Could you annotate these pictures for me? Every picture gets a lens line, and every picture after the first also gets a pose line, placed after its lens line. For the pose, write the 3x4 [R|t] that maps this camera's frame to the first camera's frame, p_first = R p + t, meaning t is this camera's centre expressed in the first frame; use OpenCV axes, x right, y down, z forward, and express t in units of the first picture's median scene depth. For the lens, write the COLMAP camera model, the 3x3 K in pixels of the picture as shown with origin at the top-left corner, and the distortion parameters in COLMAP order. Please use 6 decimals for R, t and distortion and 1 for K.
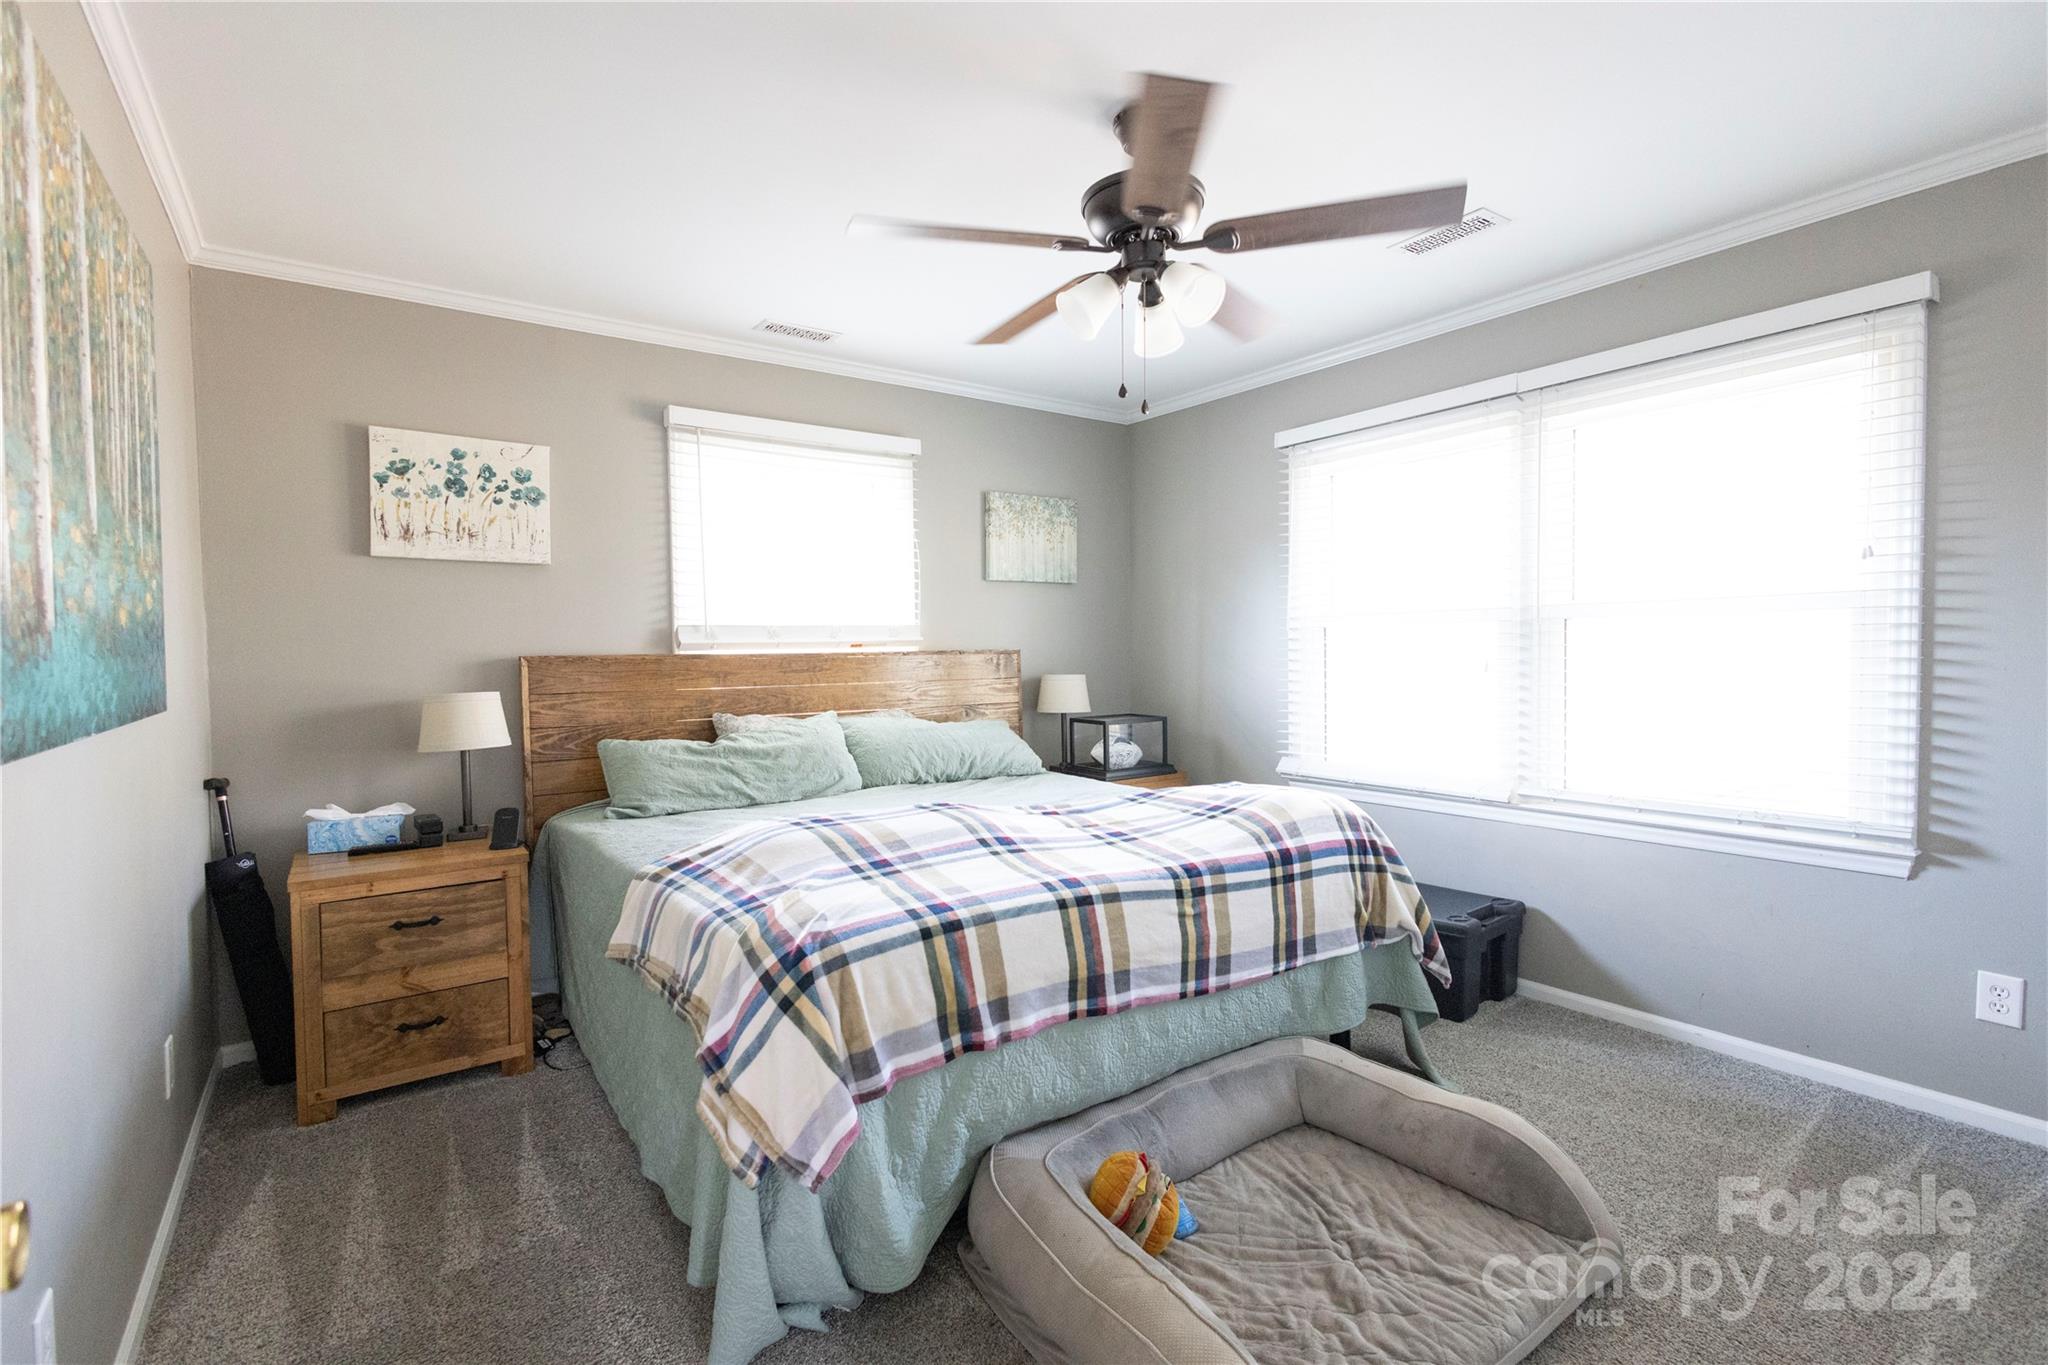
lens RADIAL K [[954.8, 0, 1038.3], [0, 954.8, 674.9], [0, 0, 1]] dist [0.008203, -0.000281]
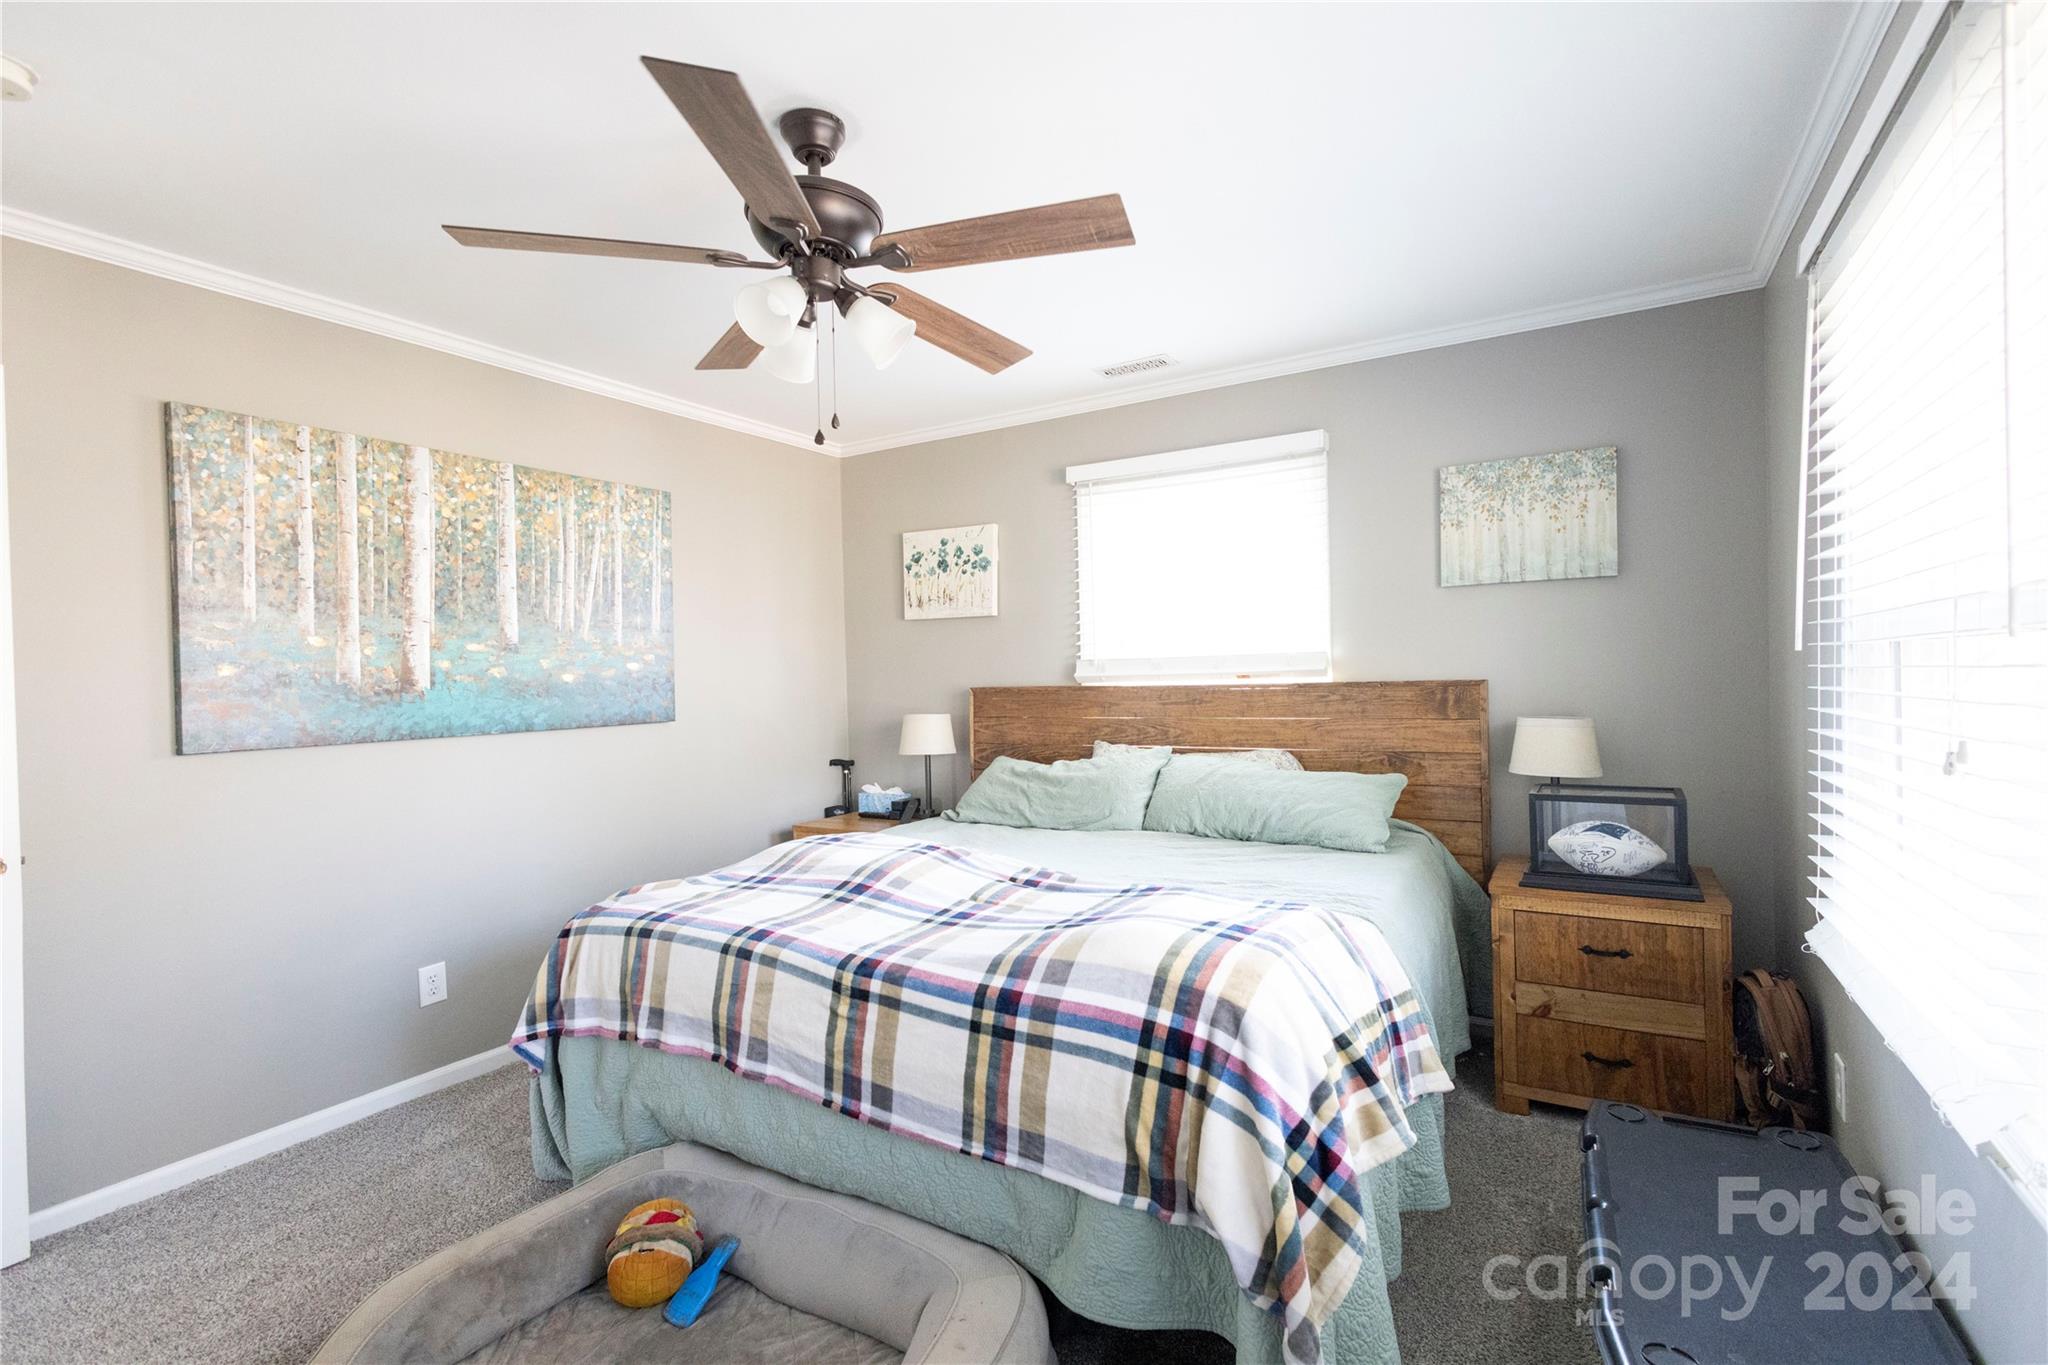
lens RADIAL K [[954.8, 0, 1038.3], [0, 954.8, 674.9], [0, 0, 1]] dist [0.008203, -0.000281]
pose [[0.384597, 0.004815, -0.923072, 0.715354], [-0.007639, 0.999969, 0.002034, -0.040644], [0.923053, 0.006269, 0.384622, 0.584475]]
